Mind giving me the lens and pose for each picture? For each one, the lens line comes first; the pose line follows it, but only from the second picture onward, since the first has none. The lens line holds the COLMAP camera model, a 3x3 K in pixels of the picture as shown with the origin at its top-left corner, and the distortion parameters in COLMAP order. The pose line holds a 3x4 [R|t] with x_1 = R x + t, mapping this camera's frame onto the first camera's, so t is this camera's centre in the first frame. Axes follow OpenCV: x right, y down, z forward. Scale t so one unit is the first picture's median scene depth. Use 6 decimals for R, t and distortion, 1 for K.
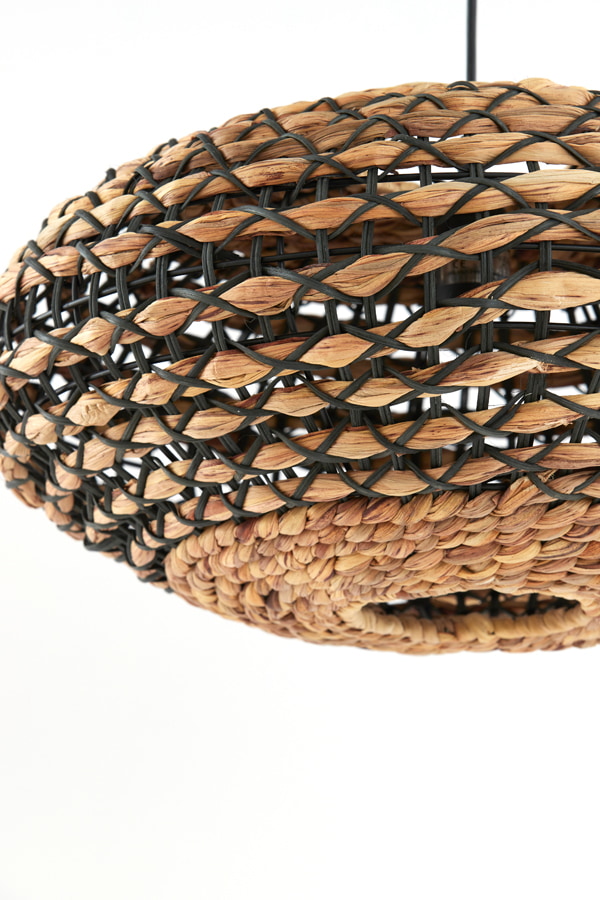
lens RADIAL K [[4730.4, 0, 300.0], [0, 4730.4, 450.0], [0, 0, 1]] dist [0.106627, -5.870197]
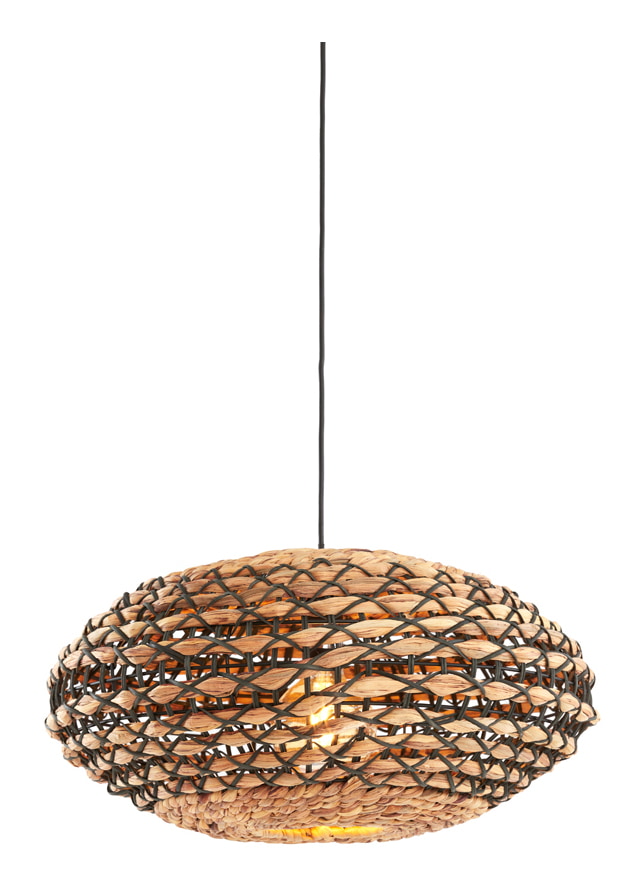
lens RADIAL K [[4498.1, 0, 322.0], [0, 4498.1, 446.0], [0, 0, 1]] dist [-0.343585, -0.721042]
pose [[0.998001, 0.000989, 0.063186, -0.077194], [-0.004261, 0.998655, 0.051666, -0.214107], [-0.063050, -0.051832, 0.996663, -0.753340]]
